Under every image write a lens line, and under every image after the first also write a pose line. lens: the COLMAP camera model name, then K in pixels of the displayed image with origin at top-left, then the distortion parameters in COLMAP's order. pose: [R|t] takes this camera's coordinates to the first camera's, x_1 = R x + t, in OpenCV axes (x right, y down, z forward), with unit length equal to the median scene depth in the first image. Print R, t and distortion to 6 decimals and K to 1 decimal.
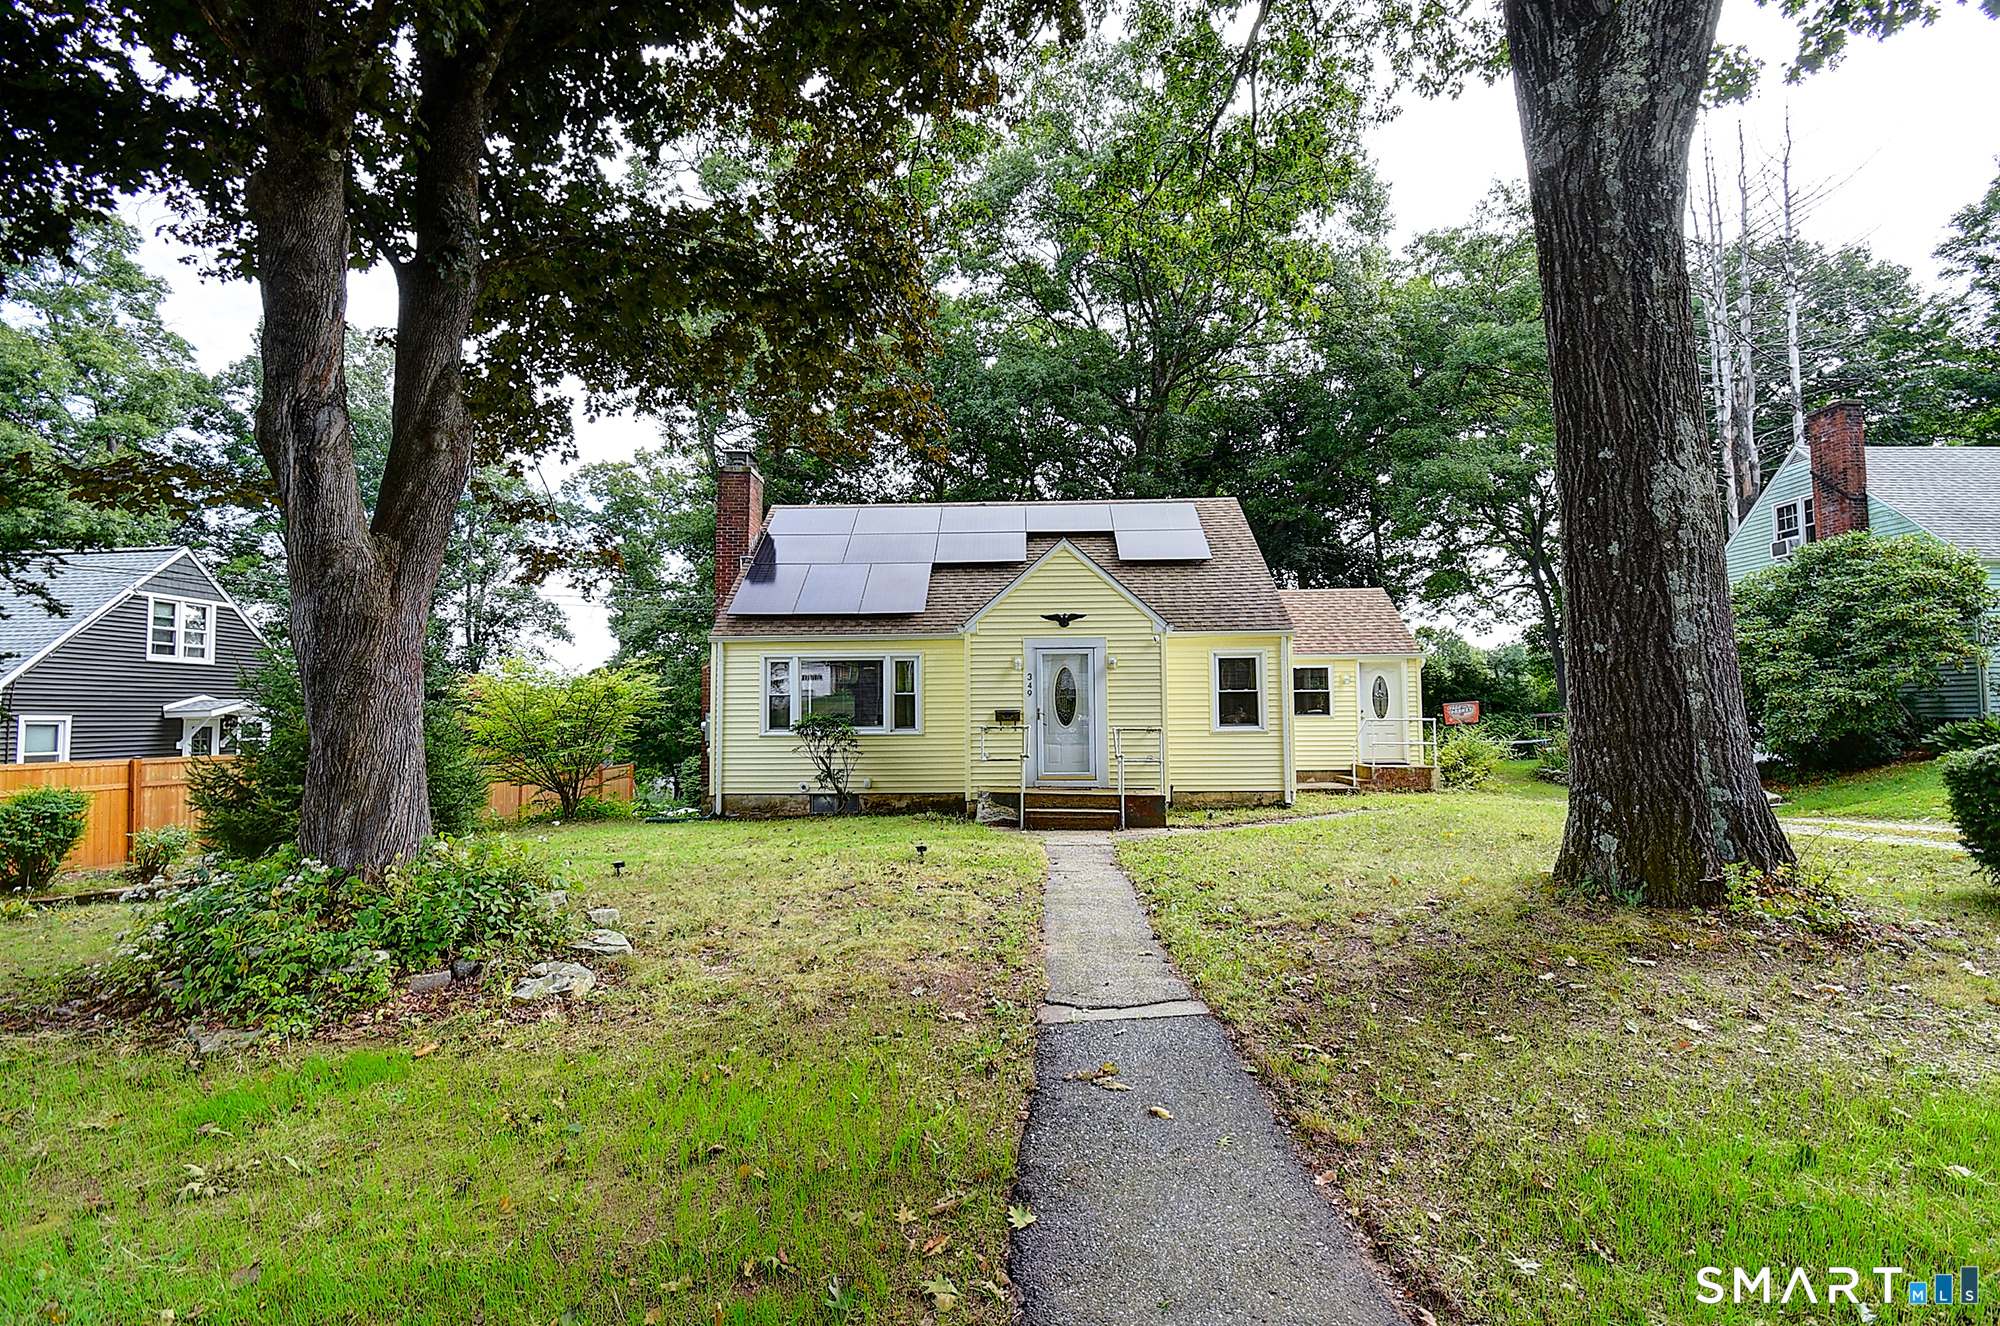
lens RADIAL K [[900.6, 0, 1003.7], [0, 900.6, 665.5], [0, 0, 1]] dist [0.014299, -0.018546]
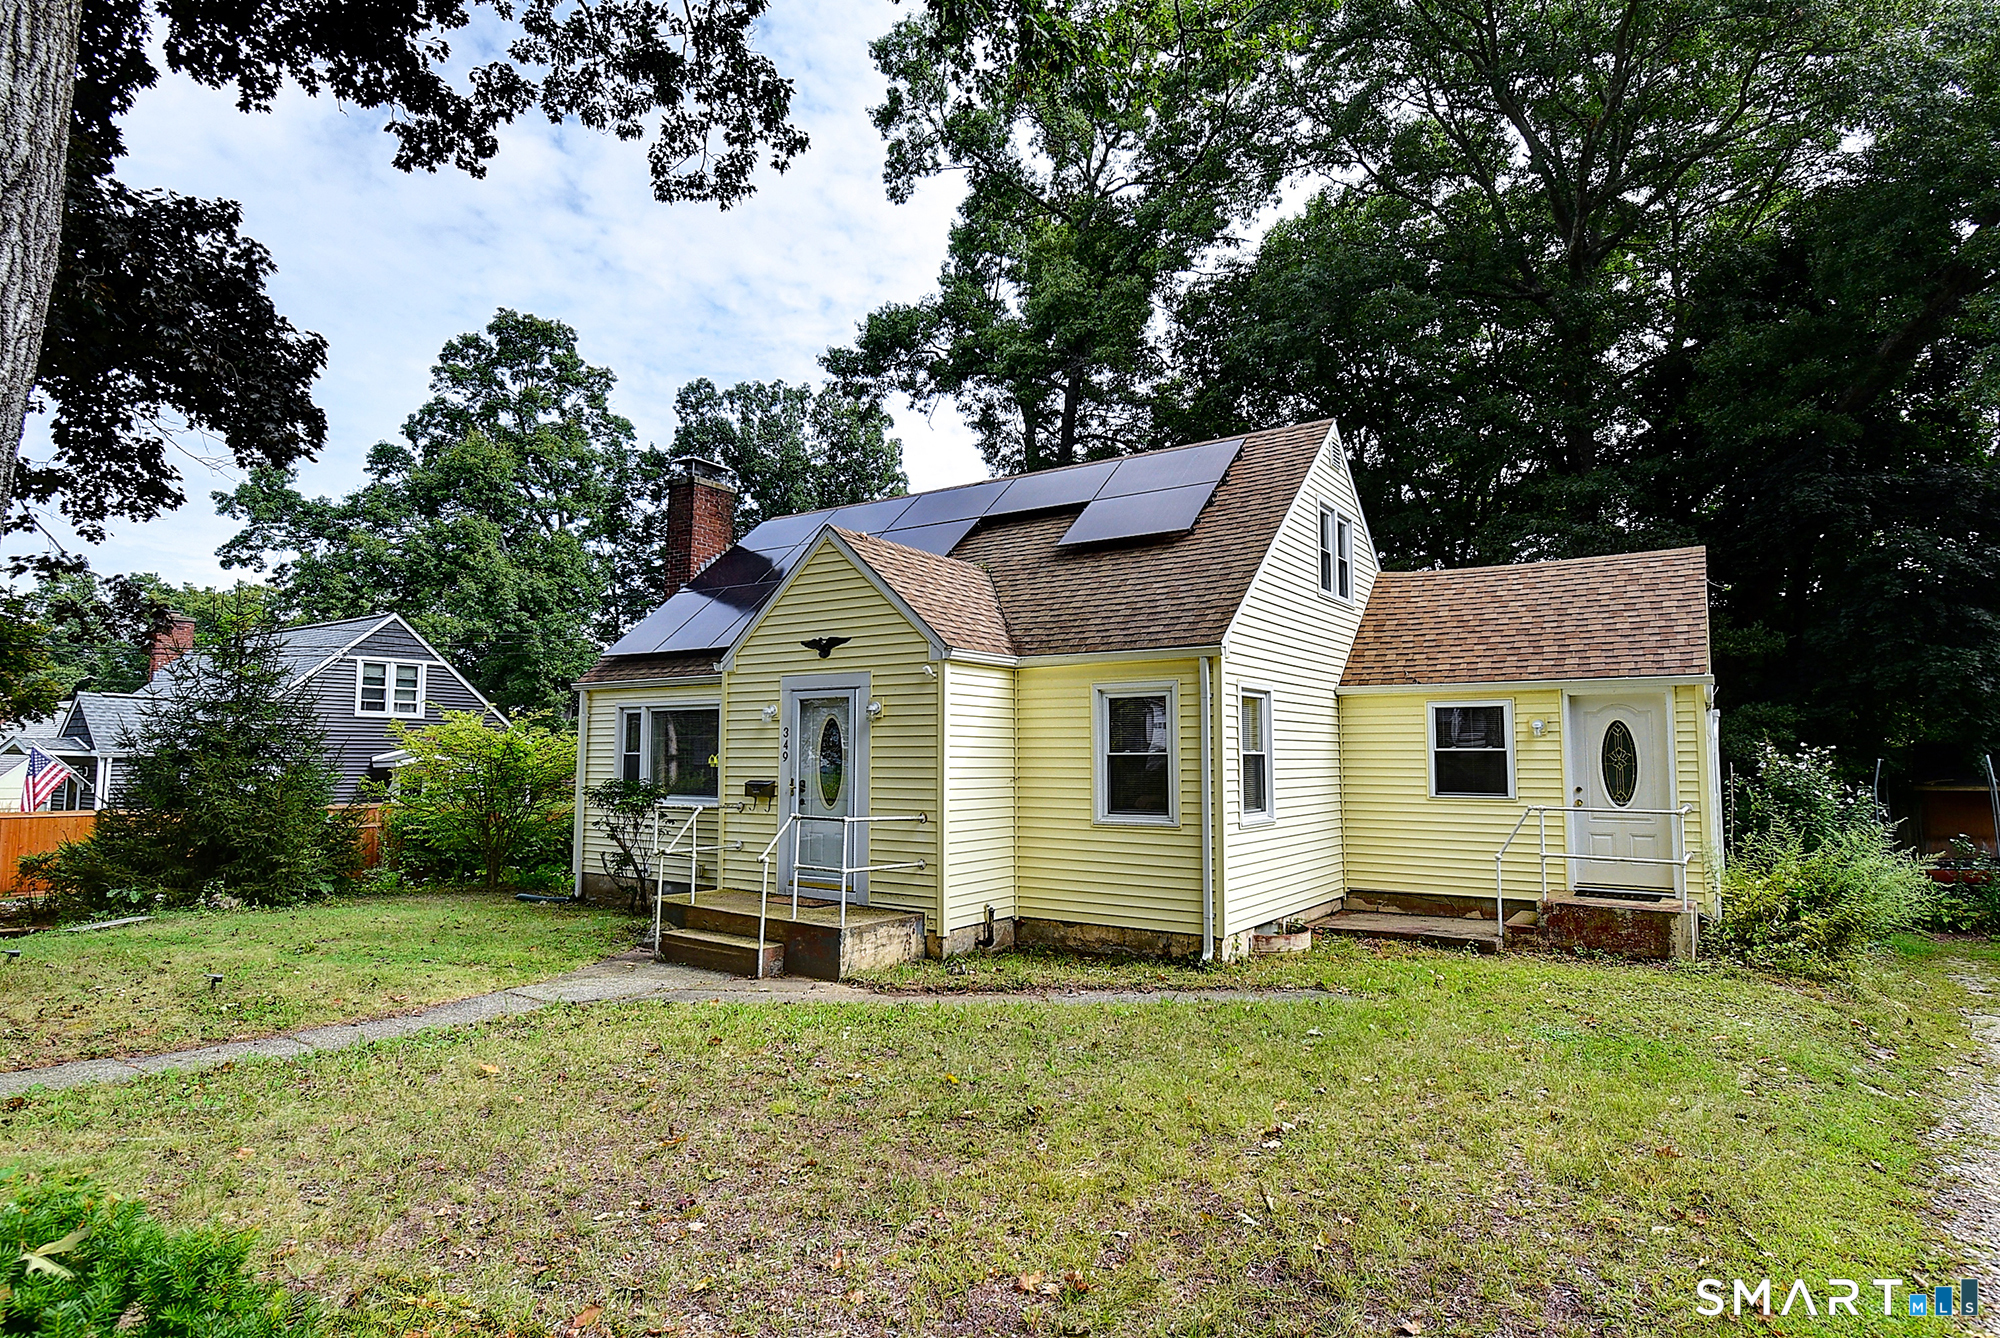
lens RADIAL K [[1091.2, 0, 1003.2], [0, 1091.2, 663.4], [0, 0, 1]] dist [0.001161, 0.000121]
pose [[0.841150, -0.036718, -0.539555, 0.562560], [0.018226, 0.999050, -0.039575, -0.003626], [0.540495, 0.023455, 0.841020, 0.358730]]
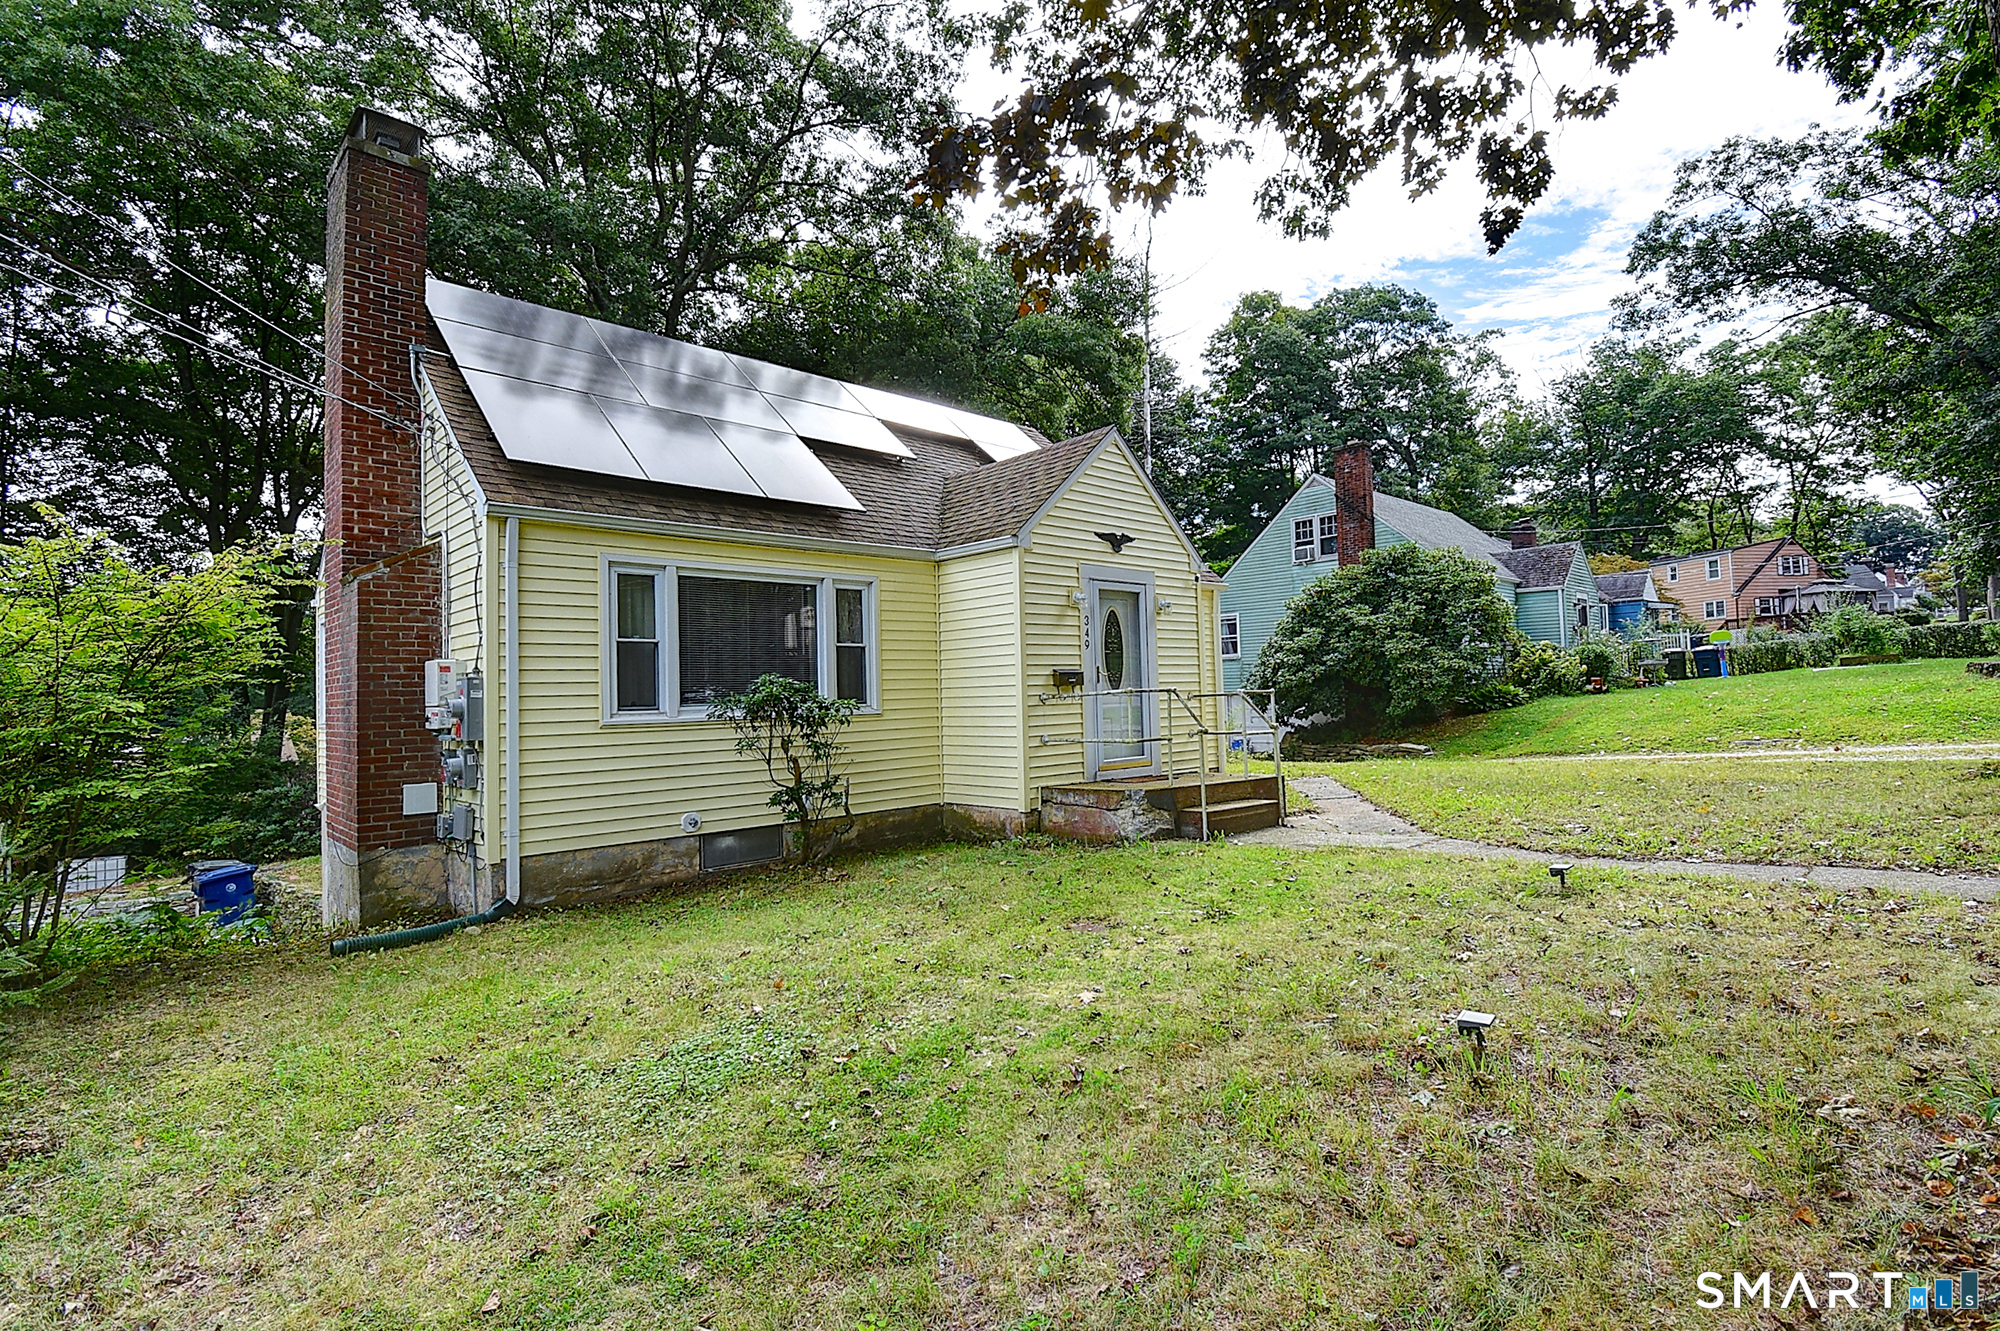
lens RADIAL K [[928.3, 0, 1000.0], [0, 928.3, 665.5], [0, 0, 1]] dist [0.019438, -0.020605]
pose [[0.709932, 0.011396, 0.704178, -0.465703], [-0.015018, 0.999887, -0.001041, 0.043948], [-0.704110, -0.009837, 0.710022, 0.501972]]
